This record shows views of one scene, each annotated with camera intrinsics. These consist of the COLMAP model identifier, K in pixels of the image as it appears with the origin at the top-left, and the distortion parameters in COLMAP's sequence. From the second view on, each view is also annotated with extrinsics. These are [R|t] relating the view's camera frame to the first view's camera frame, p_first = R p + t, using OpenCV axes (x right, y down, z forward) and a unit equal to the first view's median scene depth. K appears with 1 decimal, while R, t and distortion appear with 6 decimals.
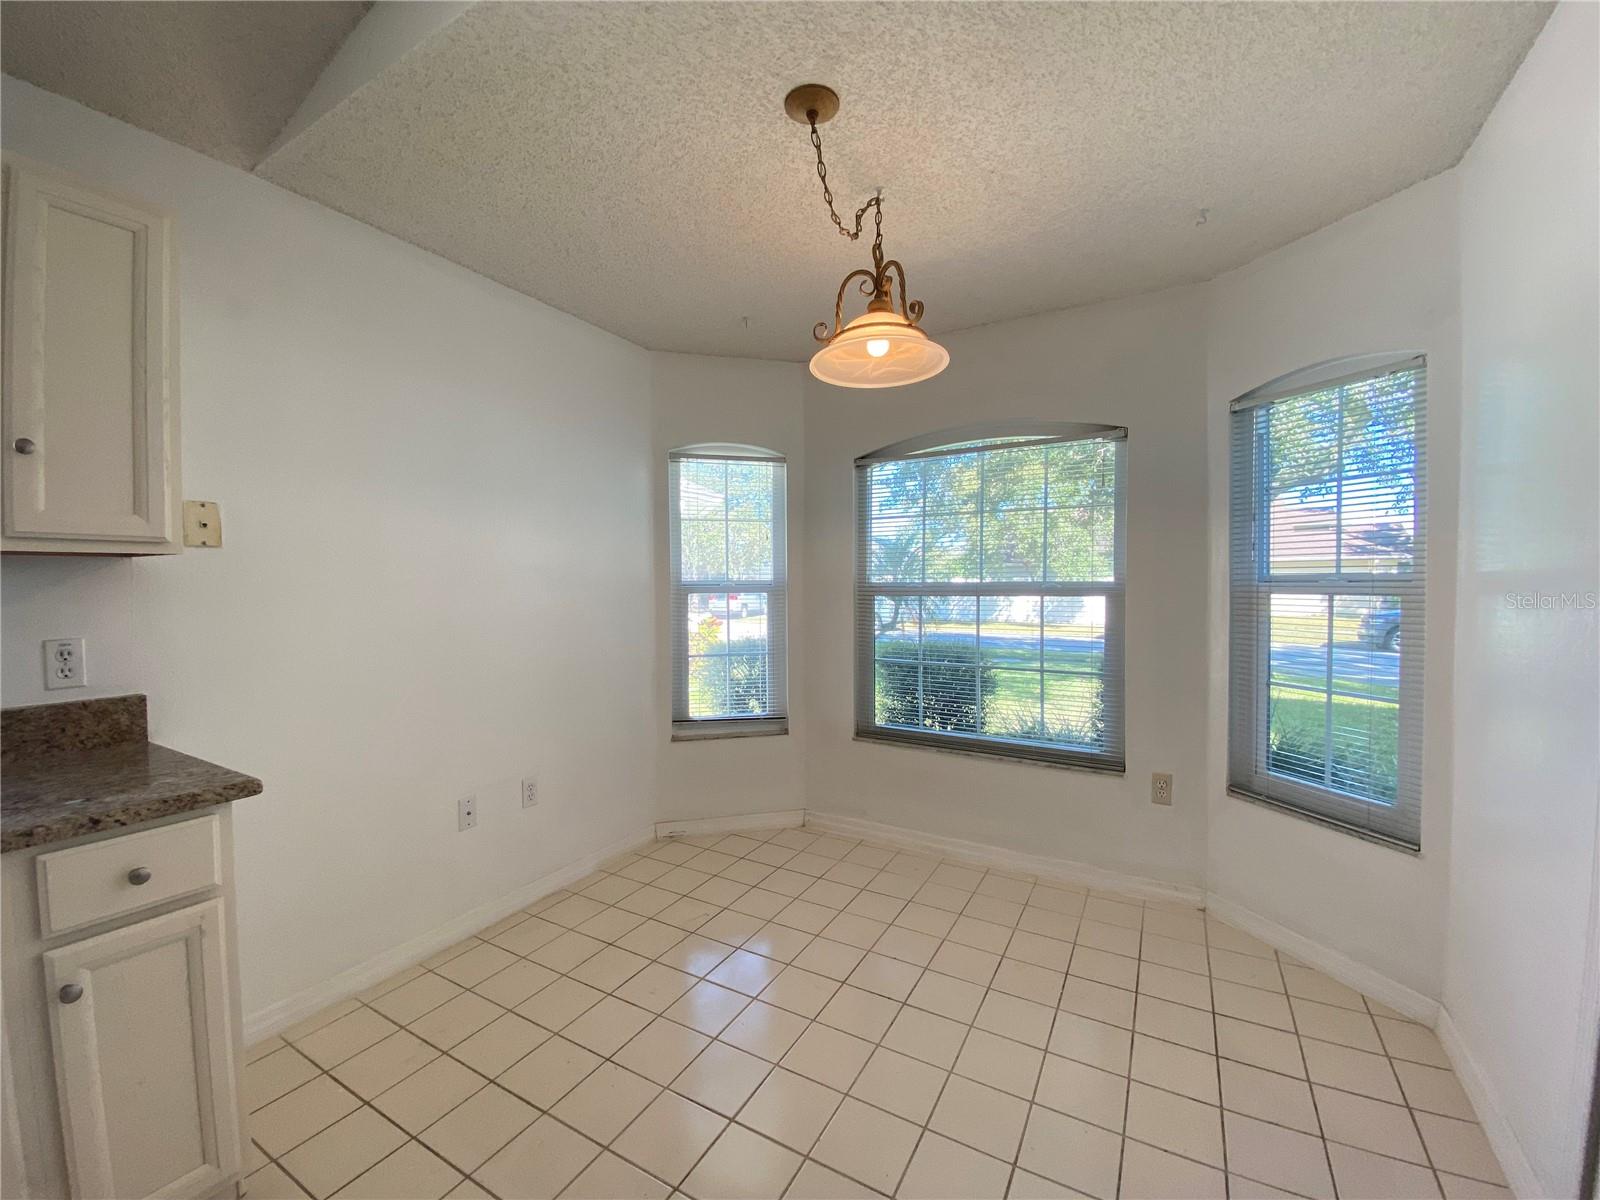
lens RADIAL K [[649.7, 0, 800.0], [0, 649.7, 600.0], [0, 0, 1]] dist [-0.000073, -0.012122]
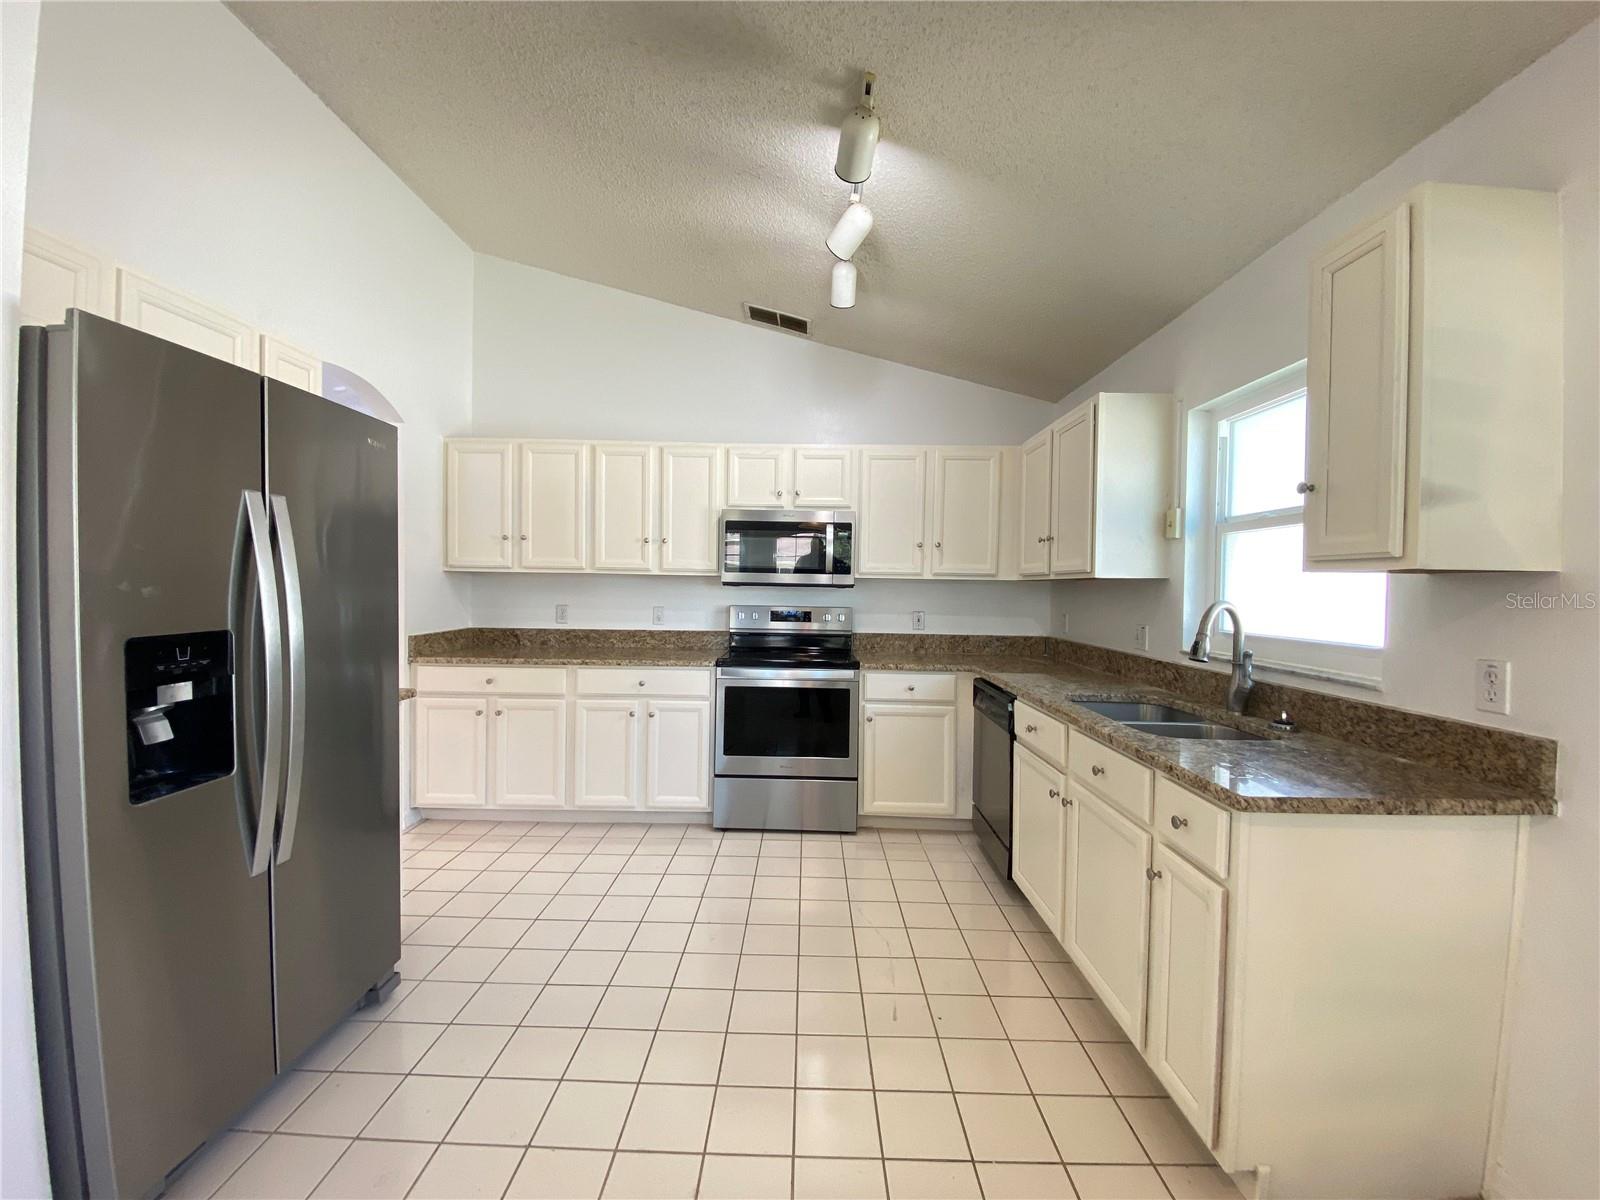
lens RADIAL K [[633.6, 0, 800.0], [0, 633.6, 600.0], [0, 0, 1]] dist [0.001016, -0.000124]
pose [[-0.871535, -0.003766, -0.490318, 0.195405], [-0.030362, 0.998466, 0.046300, -0.039004], [0.489392, 0.055240, -0.870313, 1.320923]]
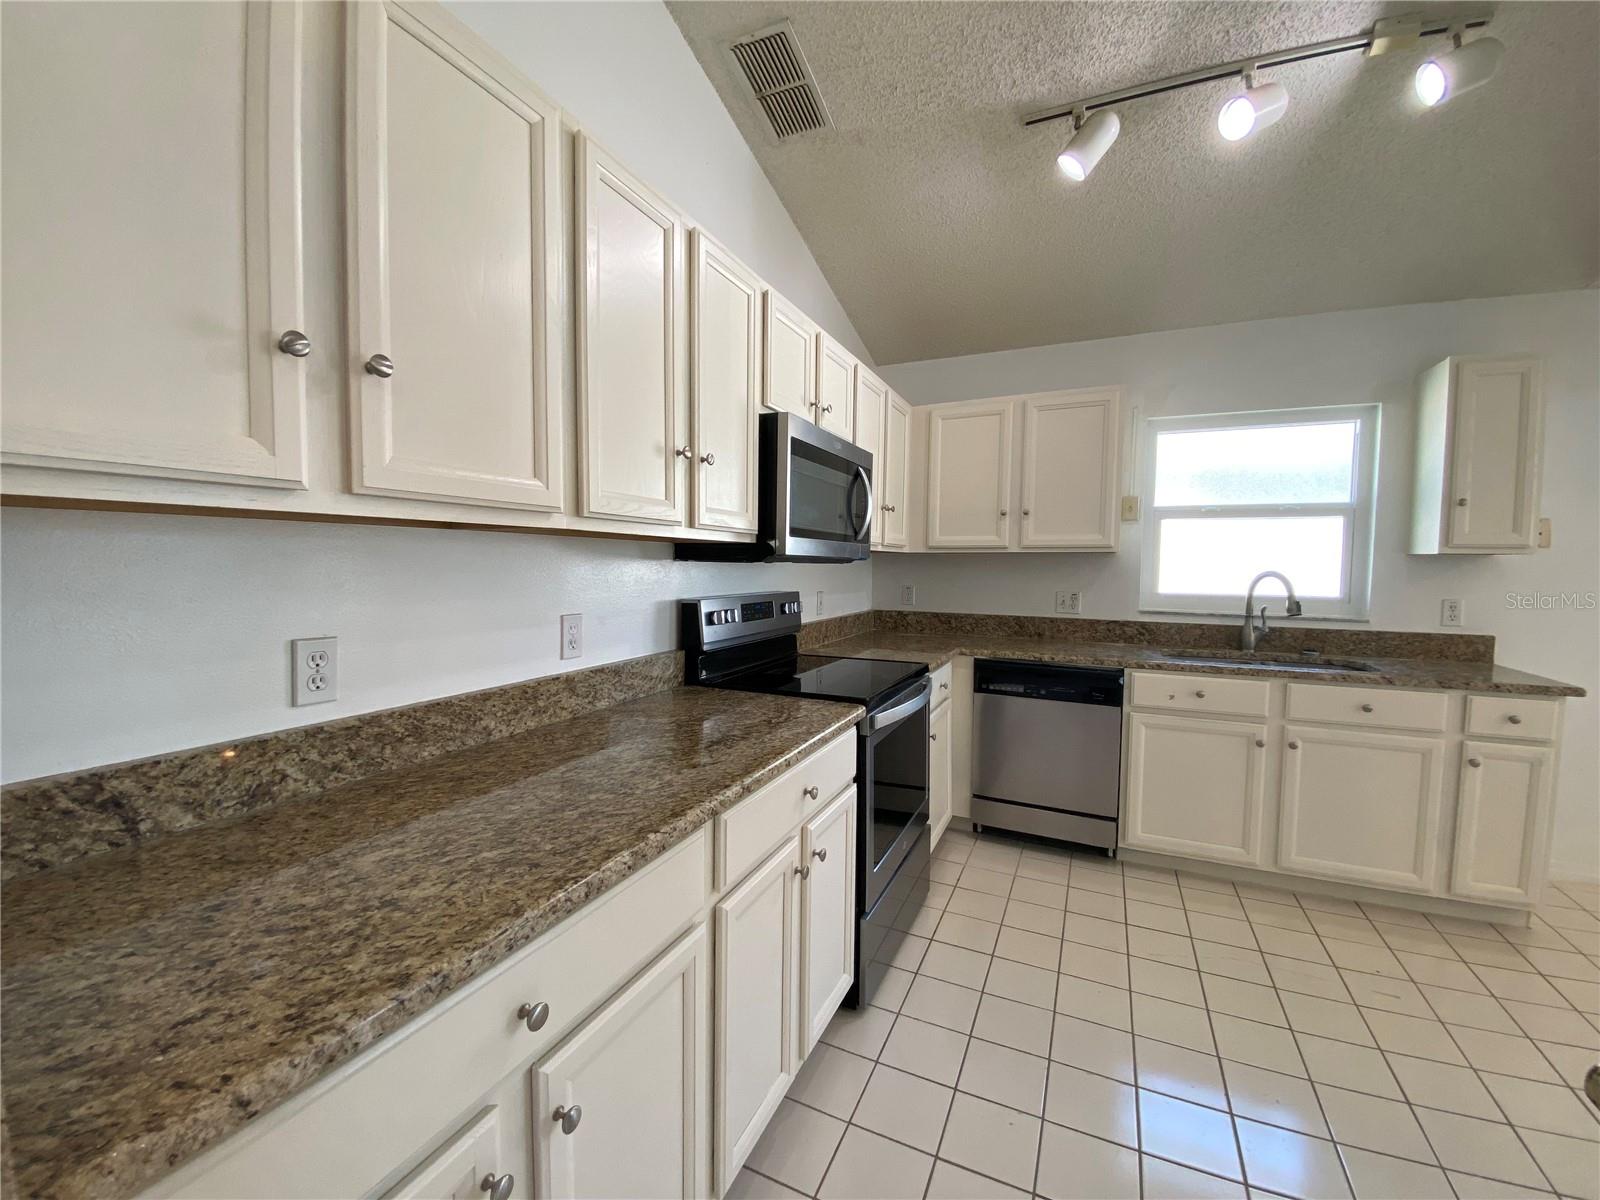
lens RADIAL K [[649.7, 0, 800.0], [0, 649.7, 600.0], [0, 0, 1]] dist [-0.000073, -0.012122]
pose [[0.079486, 0.060958, -0.994970, 0.556638], [-0.038973, 0.997555, 0.058003, 0.028821], [0.996074, 0.034167, 0.081667, -1.061730]]
